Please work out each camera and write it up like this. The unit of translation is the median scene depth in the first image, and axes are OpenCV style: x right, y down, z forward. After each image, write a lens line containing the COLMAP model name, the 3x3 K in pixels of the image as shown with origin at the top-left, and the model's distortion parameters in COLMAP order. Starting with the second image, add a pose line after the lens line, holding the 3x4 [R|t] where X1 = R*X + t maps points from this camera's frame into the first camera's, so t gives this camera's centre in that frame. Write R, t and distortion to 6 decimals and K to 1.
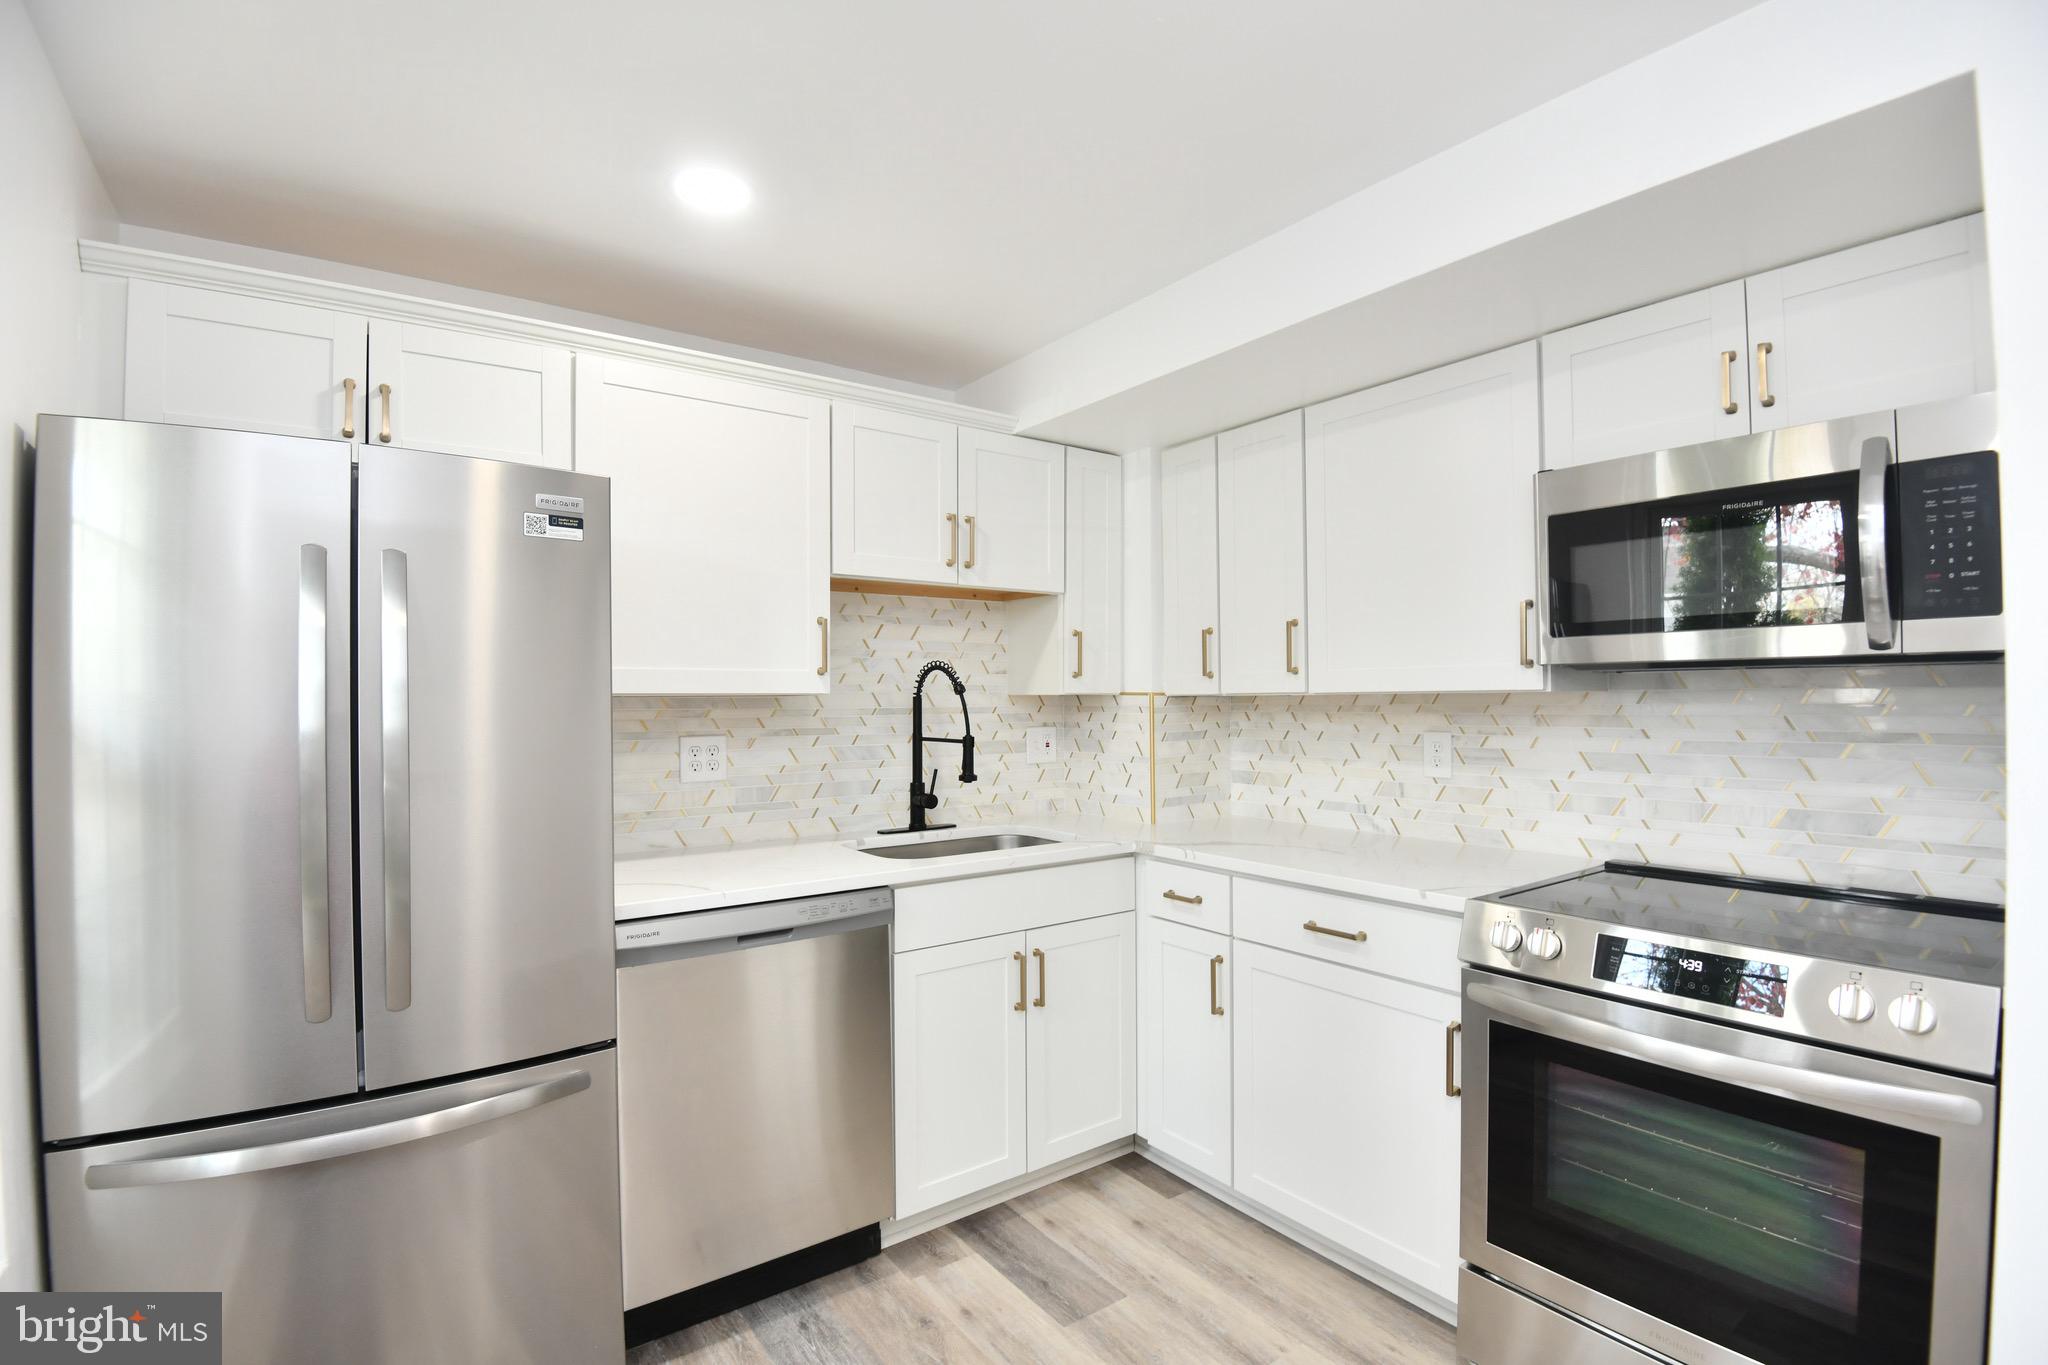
lens RADIAL K [[956.2, 0, 1024.0], [0, 956.2, 682.5], [0, 0, 1]] dist [-0.016658, -0.017910]
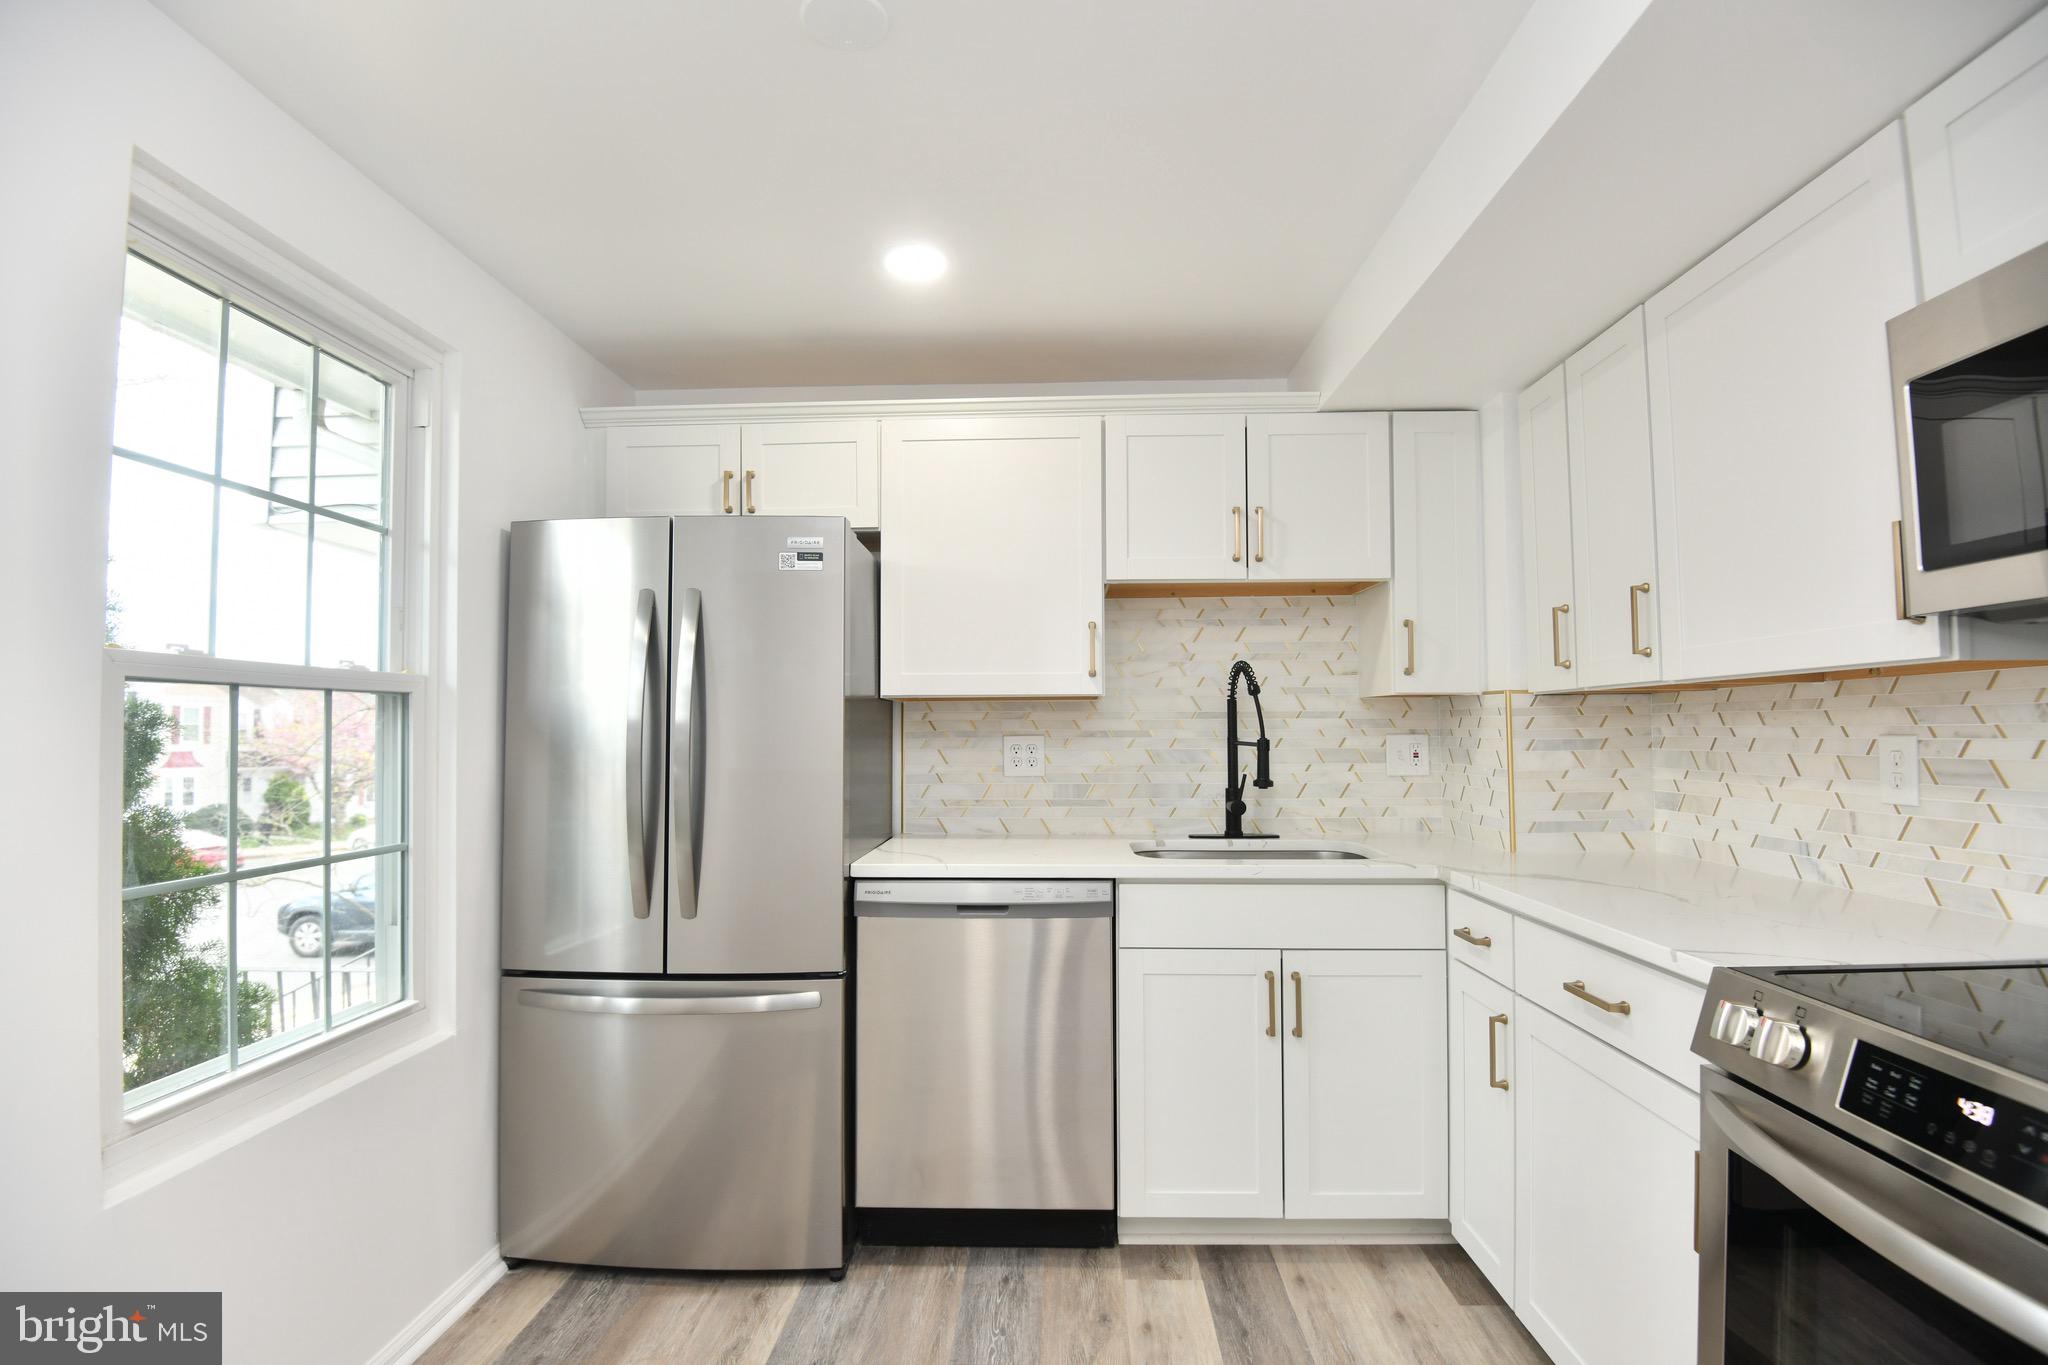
lens RADIAL K [[956.2, 0, 1024.0], [0, 956.2, 682.5], [0, 0, 1]] dist [-0.016658, -0.017910]
pose [[0.783853, -0.028203, -0.620306, 0.351250], [0.009918, 0.999409, -0.032905, 0.029752], [0.620867, 0.019641, 0.783670, 0.117473]]
